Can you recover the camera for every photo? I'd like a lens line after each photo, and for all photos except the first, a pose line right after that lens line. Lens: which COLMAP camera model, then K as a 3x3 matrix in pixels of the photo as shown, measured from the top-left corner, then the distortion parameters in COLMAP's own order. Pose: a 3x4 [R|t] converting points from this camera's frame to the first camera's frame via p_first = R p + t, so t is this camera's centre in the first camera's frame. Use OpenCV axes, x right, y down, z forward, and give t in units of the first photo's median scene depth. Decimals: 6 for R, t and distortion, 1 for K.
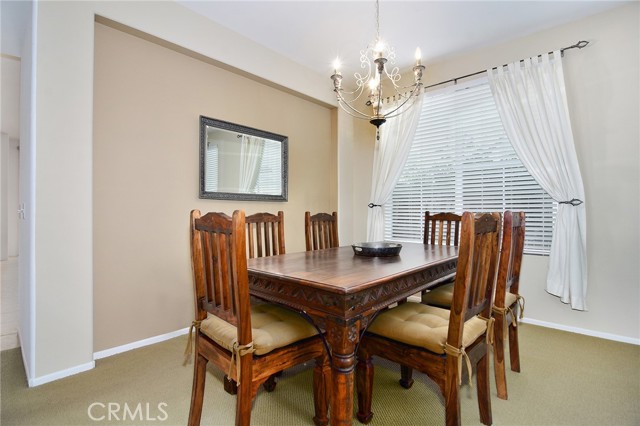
lens RADIAL K [[303.0, 0, 300.2], [0, 303.0, 208.1], [0, 0, 1]] dist [-0.014900, -0.003936]
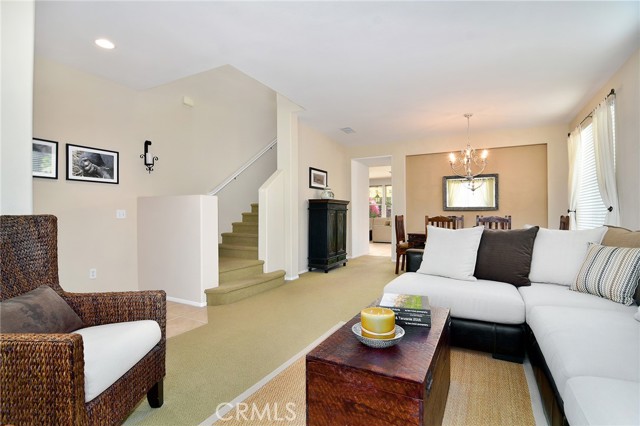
lens RADIAL K [[303.0, 0, 319.9], [0, 303.0, 214.1], [0, 0, 1]] dist [-0.014900, -0.003936]
pose [[0.246974, -0.004898, -0.969010, 1.884458], [0.017595, 0.999845, -0.000570, -0.017928], [0.968862, -0.016909, 0.247022, -0.627680]]
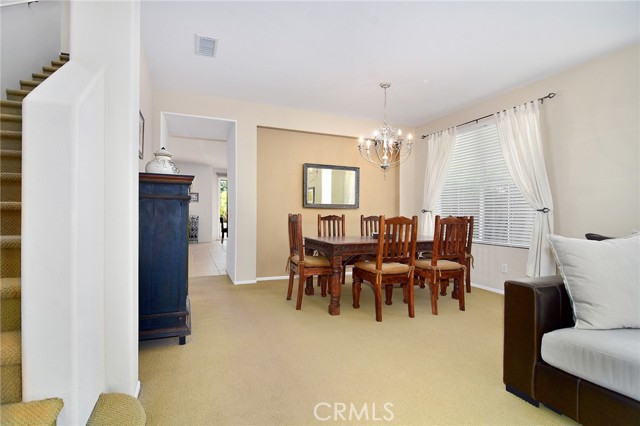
lens RADIAL K [[303.0, 0, 302.2], [0, 303.0, 213.0], [0, 0, 1]] dist [-0.014900, -0.003936]
pose [[0.898181, 0.008452, -0.439545, 0.513459], [-0.005116, 0.999948, 0.008773, -0.013207], [0.439597, -0.005631, 0.898178, -0.742497]]
